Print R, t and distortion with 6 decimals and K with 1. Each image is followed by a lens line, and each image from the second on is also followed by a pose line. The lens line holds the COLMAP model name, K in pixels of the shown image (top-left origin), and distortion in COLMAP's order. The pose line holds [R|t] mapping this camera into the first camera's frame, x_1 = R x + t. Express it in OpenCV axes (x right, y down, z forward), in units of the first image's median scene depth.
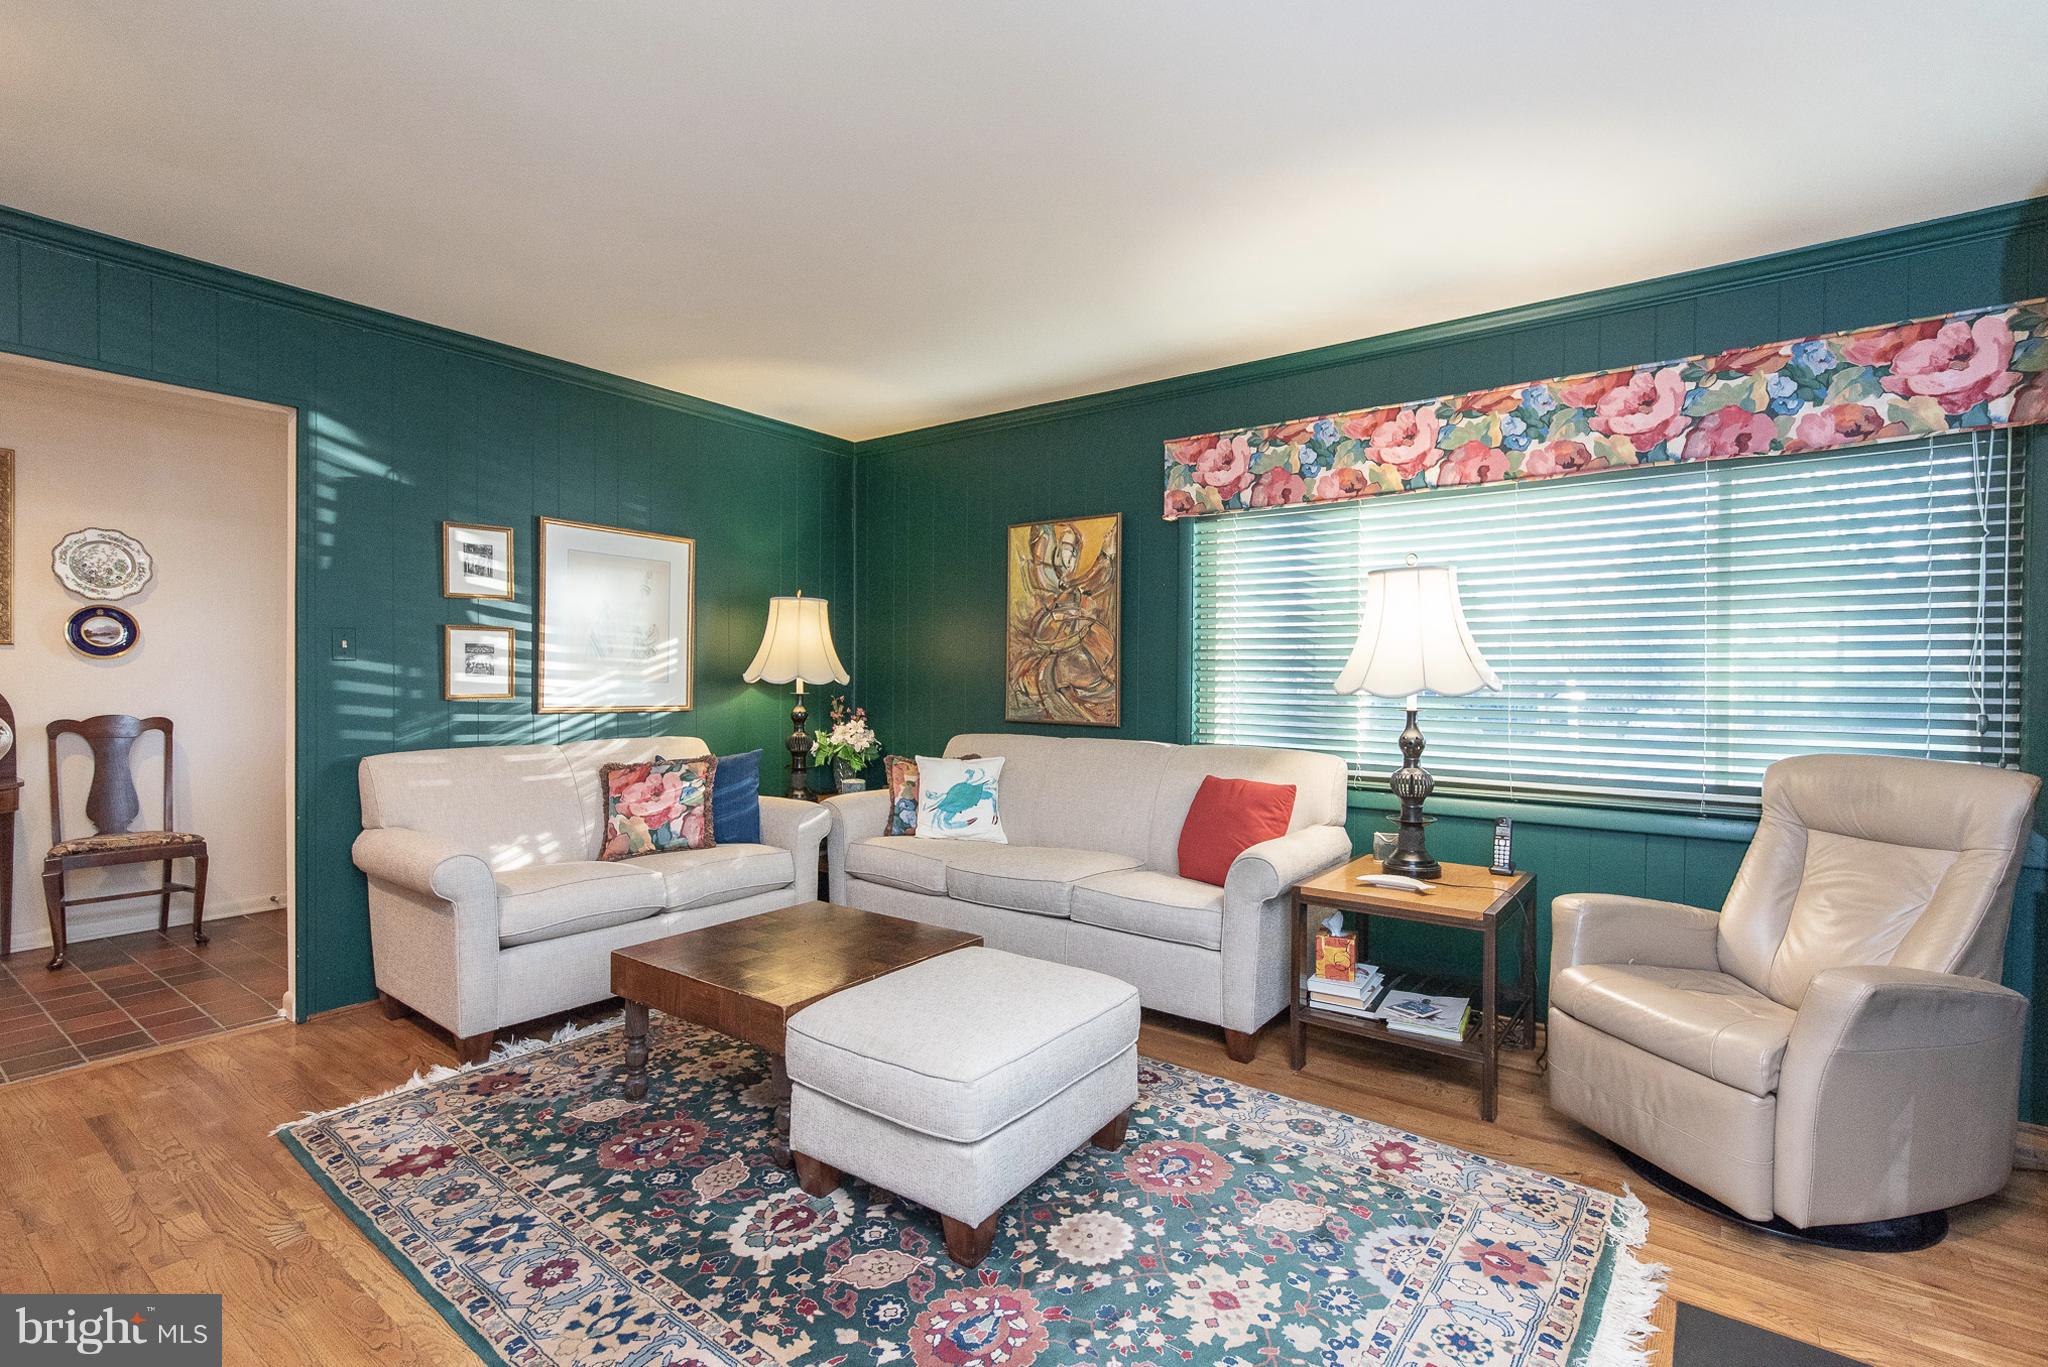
lens RADIAL K [[925.0, 0, 1034.3], [0, 925.0, 689.0], [0, 0, 1]] dist [0.002144, -0.000126]
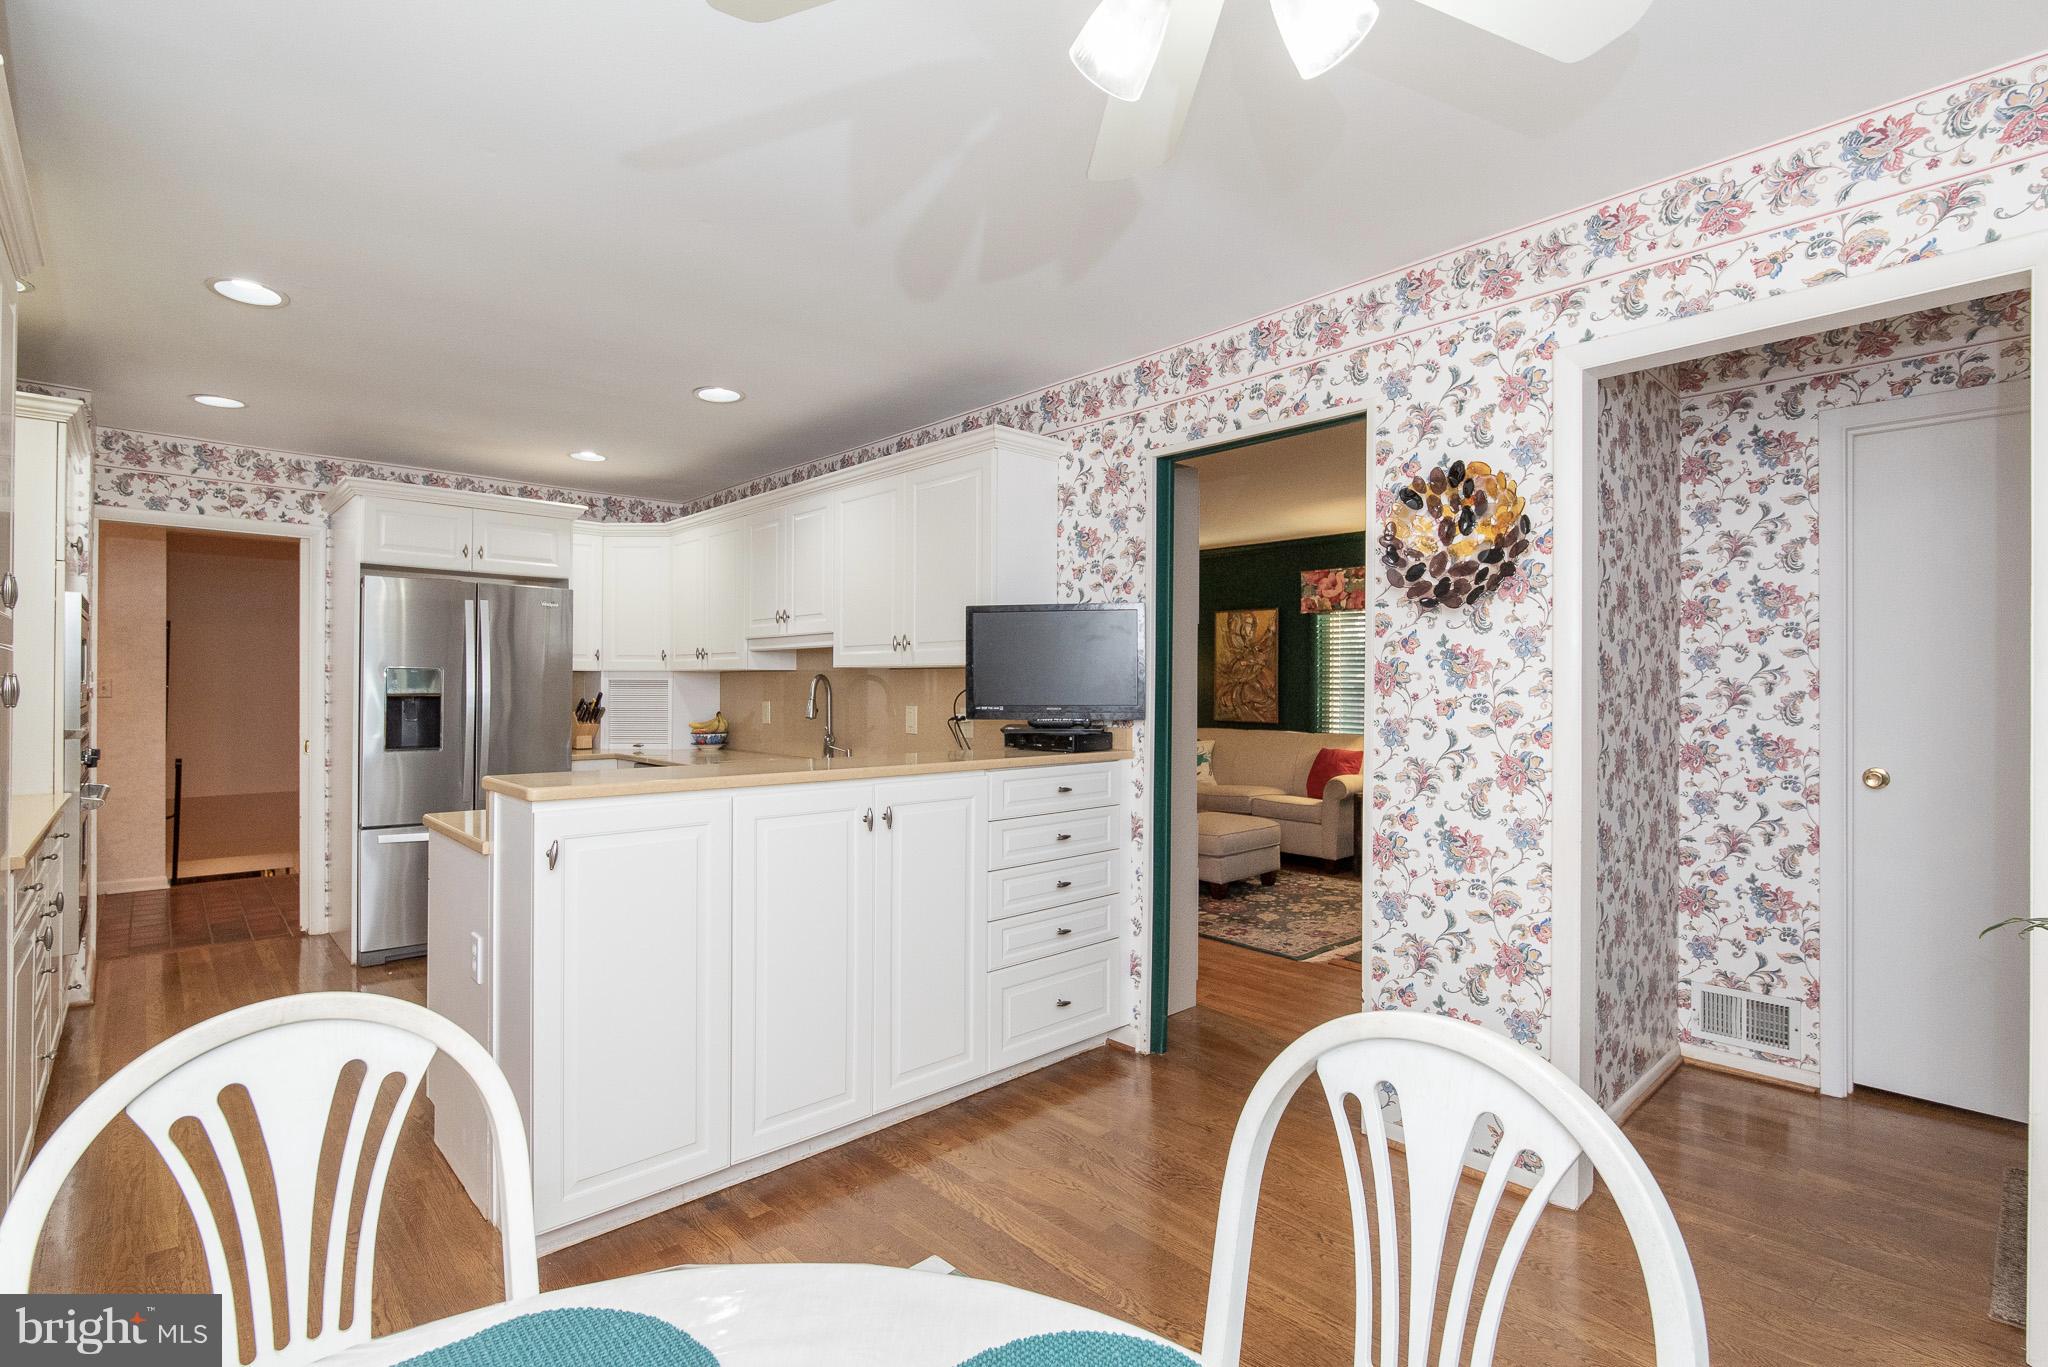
lens RADIAL K [[964.6, 0, 1020.3], [0, 964.6, 679.8], [0, 0, 1]] dist [-0.004535, -0.001902]
pose [[0.979694, -0.006040, -0.200405, -0.029739], [0.002697, 0.999853, -0.016950, -0.017974], [0.200478, 0.016065, 0.979566, -1.138835]]
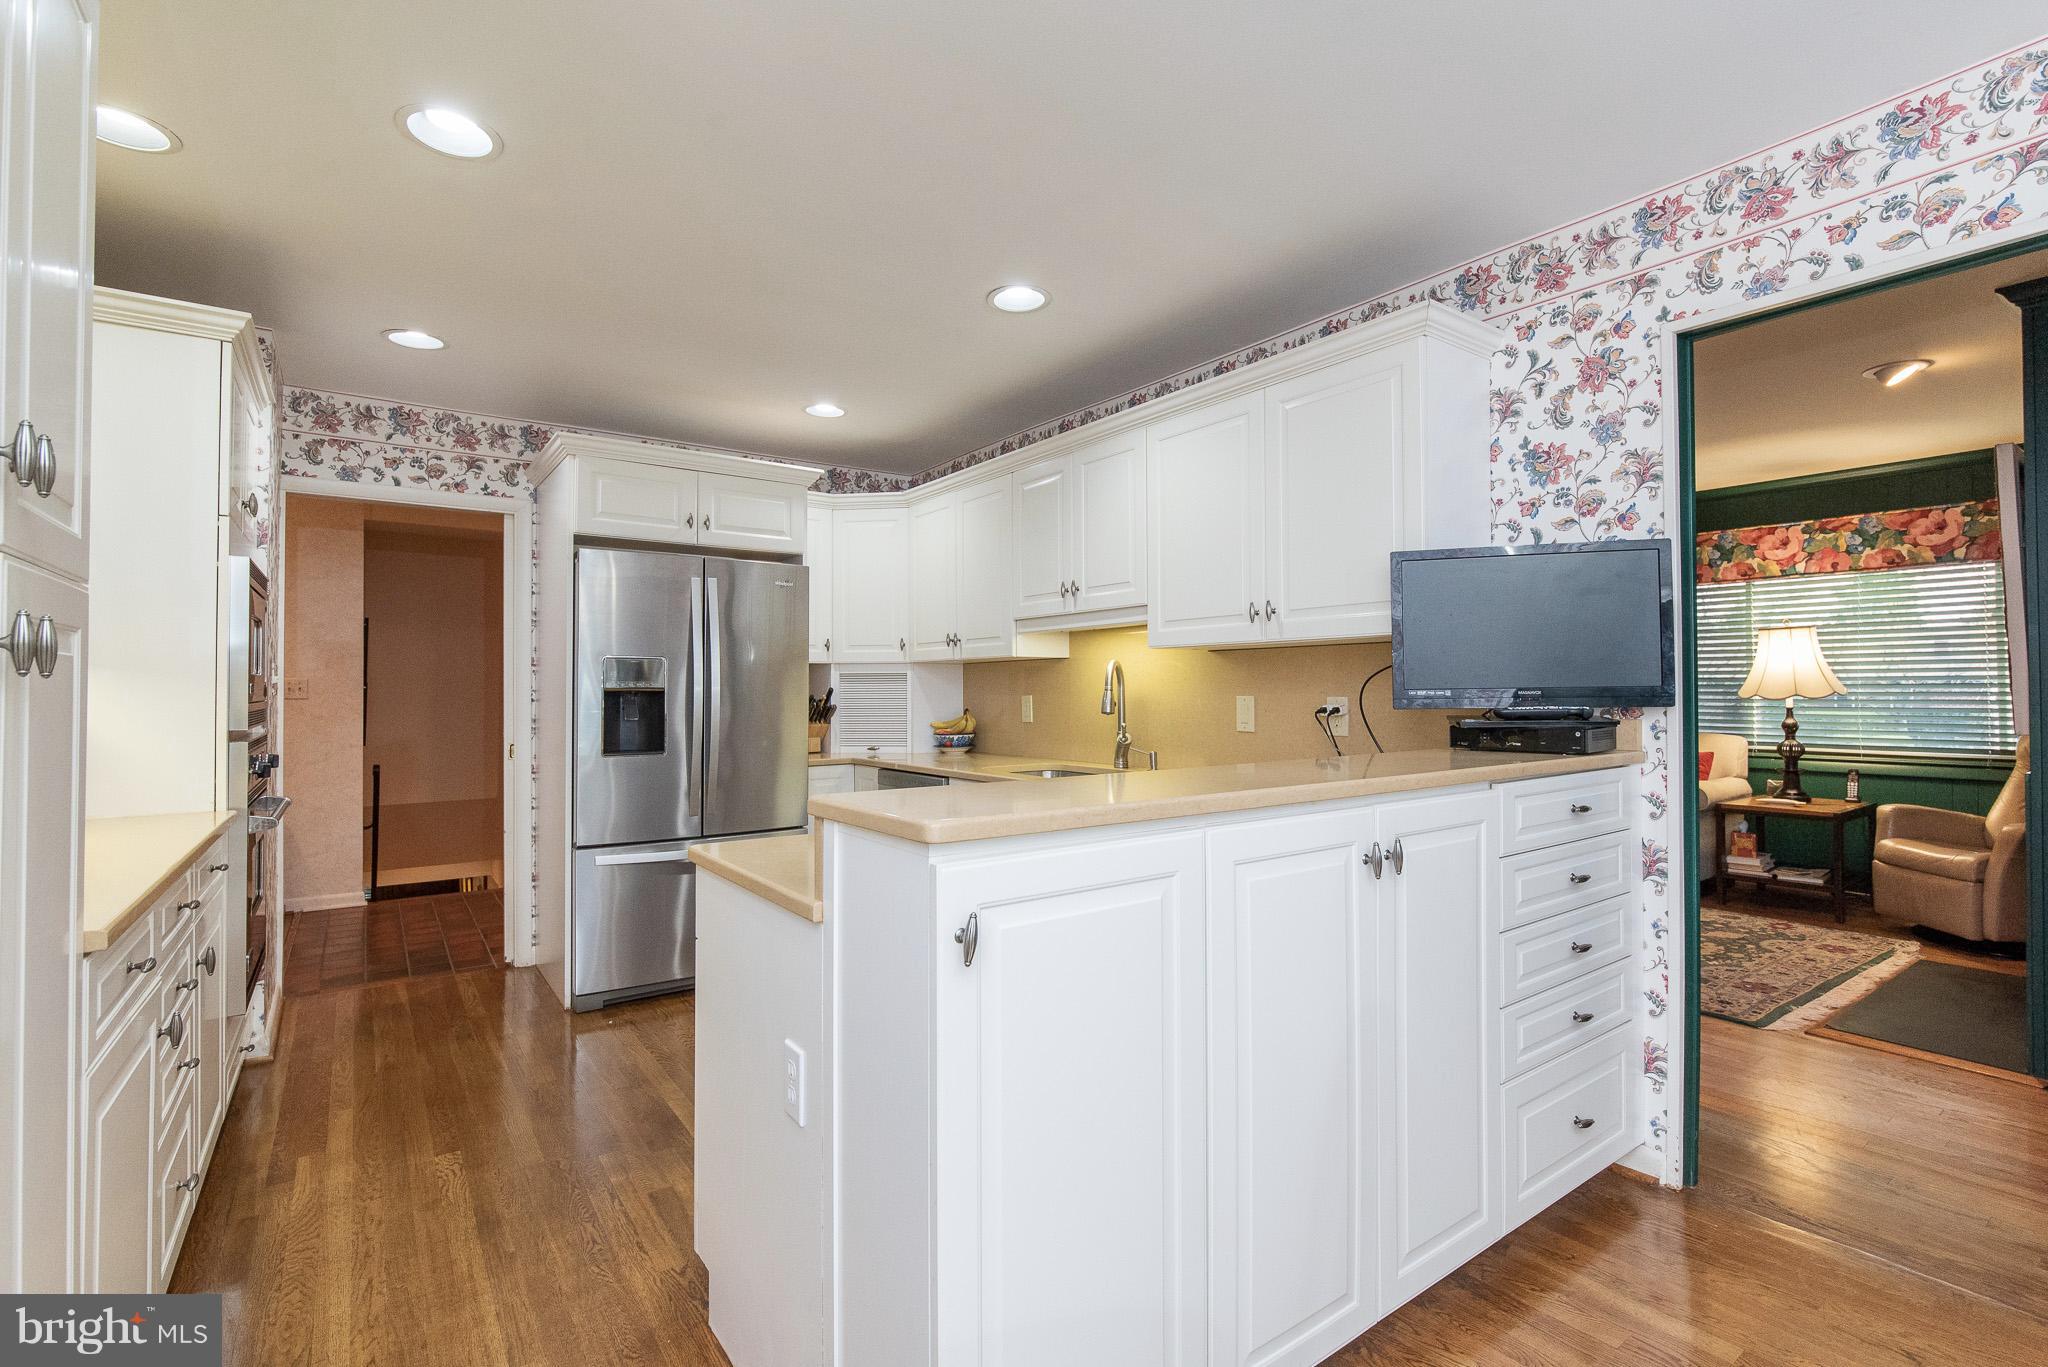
lens RADIAL K [[940.2, 0, 1088.1], [0, 940.2, 674.1], [0, 0, 1]] dist [0.000292, -0.005737]
pose [[0.961405, -0.017819, -0.274559, -0.318865], [0.010312, 0.999533, -0.028760, -0.001969], [0.274943, 0.024819, 0.961140, -0.903182]]
